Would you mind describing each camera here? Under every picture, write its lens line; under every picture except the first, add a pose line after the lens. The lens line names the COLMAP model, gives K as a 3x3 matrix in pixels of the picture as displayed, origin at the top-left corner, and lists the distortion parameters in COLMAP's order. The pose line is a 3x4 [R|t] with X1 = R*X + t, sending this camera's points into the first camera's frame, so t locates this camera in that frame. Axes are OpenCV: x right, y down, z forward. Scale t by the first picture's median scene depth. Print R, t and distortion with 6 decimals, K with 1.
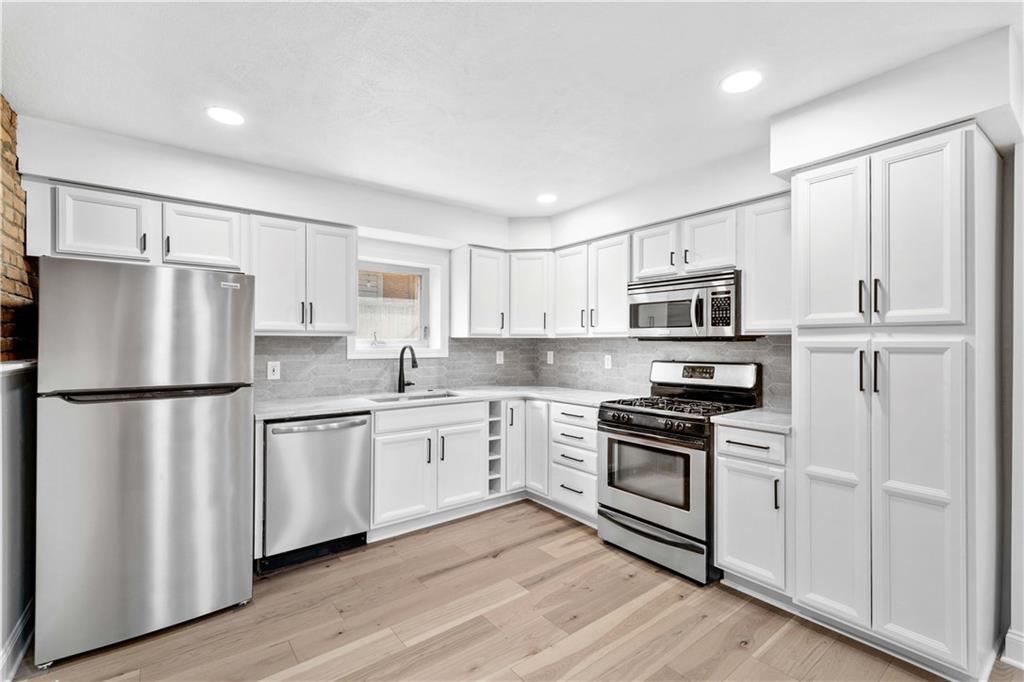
lens RADIAL K [[455.9, 0, 514.1], [0, 455.9, 340.6], [0, 0, 1]] dist [0.007470, -0.001448]
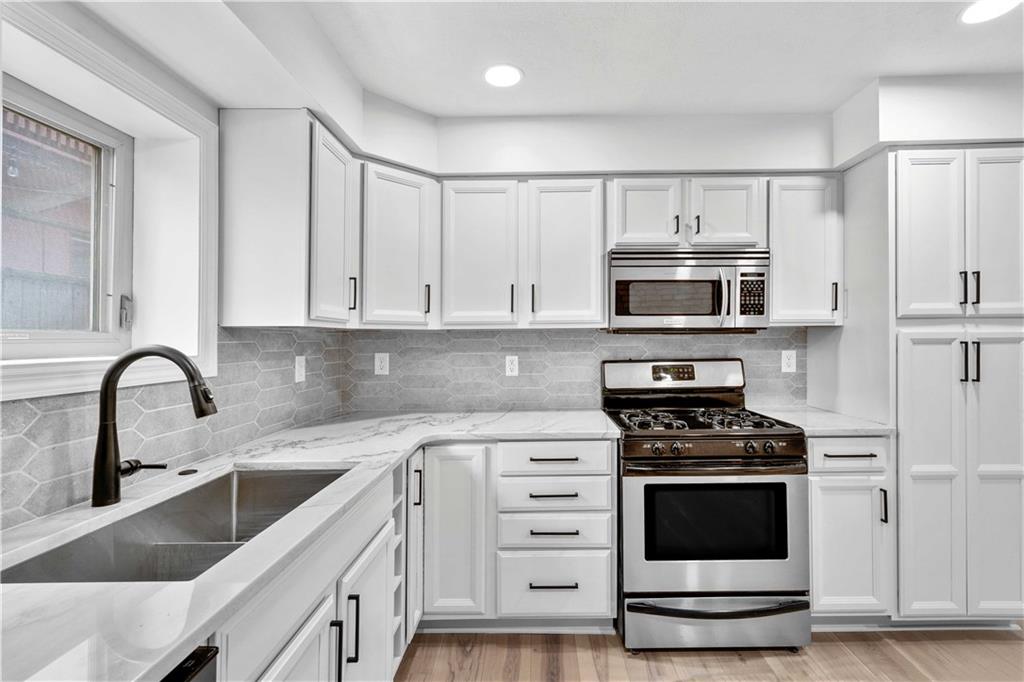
lens RADIAL K [[455.9, 0, 513.9], [0, 455.9, 333.2], [0, 0, 1]] dist [0.007470, -0.001448]
pose [[0.607489, 0.003741, 0.794319, -0.392350], [0.004360, 0.999958, -0.008043, 0.004871], [-0.794316, 0.008349, 0.607448, 0.715564]]
